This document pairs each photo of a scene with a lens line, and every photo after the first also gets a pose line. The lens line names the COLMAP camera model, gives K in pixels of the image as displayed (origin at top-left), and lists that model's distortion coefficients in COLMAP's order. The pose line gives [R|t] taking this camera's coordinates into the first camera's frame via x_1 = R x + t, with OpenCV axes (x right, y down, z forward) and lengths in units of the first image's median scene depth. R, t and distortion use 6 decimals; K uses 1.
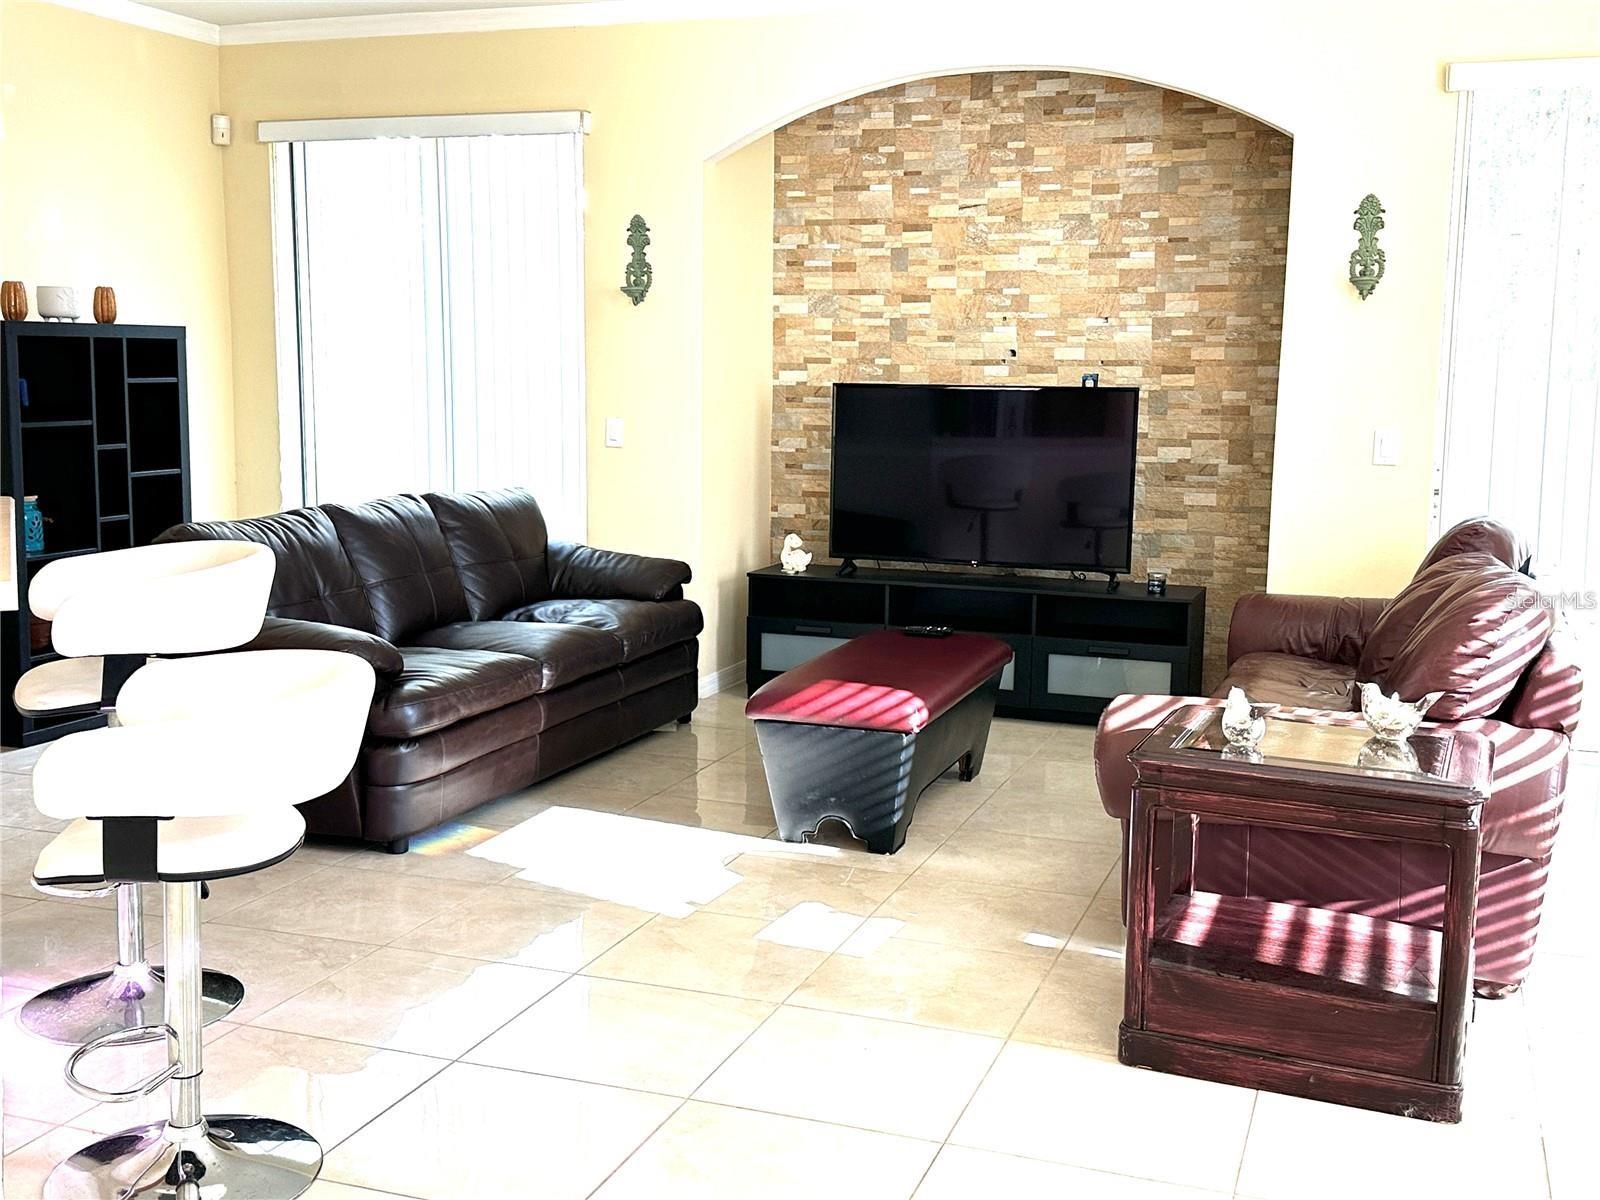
lens RADIAL K [[1678.1, 0, 769.0], [0, 1678.1, 628.8], [0, 0, 1]] dist [0.040393, 0.000000]
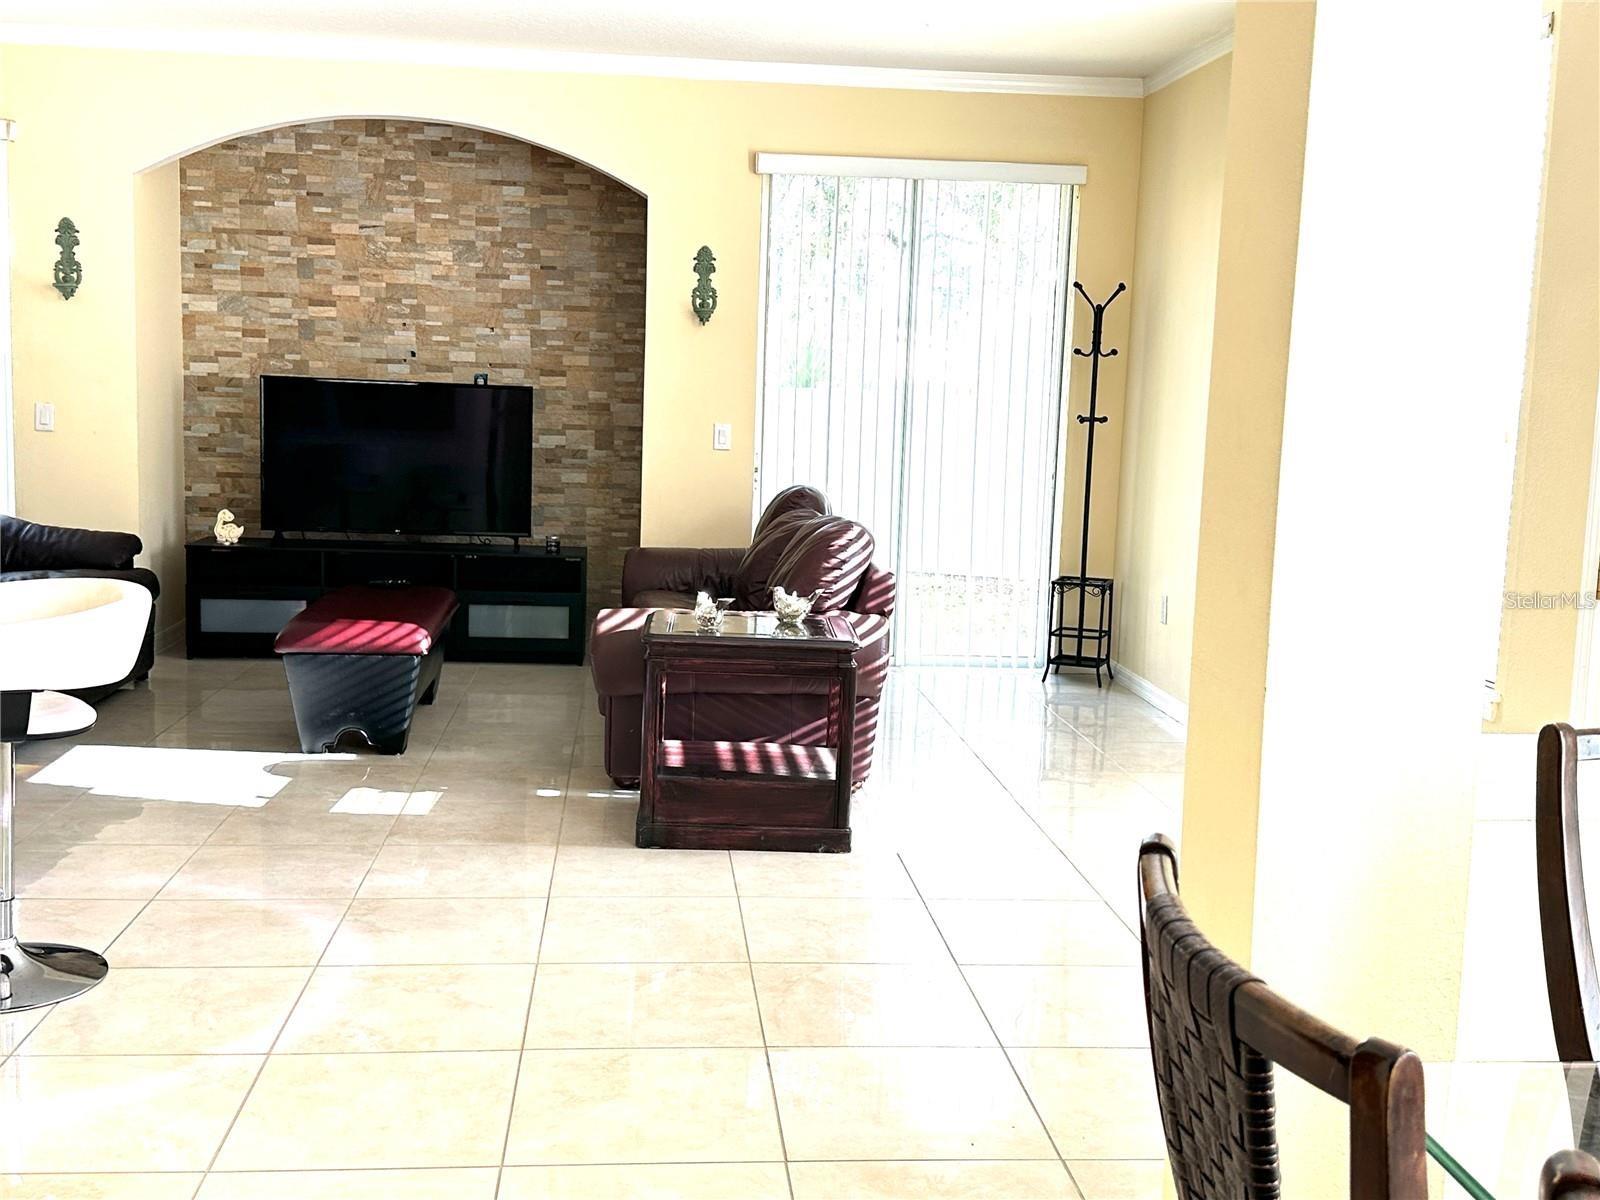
lens RADIAL K [[1678.1, 0, 798.9], [0, 1678.1, 596.0], [0, 0, 1]] dist [0.040393, 0.000000]
pose [[0.898375, -0.035873, 0.437761, -0.147018], [0.042064, 0.999105, -0.004450, 0.023804], [-0.437210, 0.022411, 0.899080, -0.190330]]
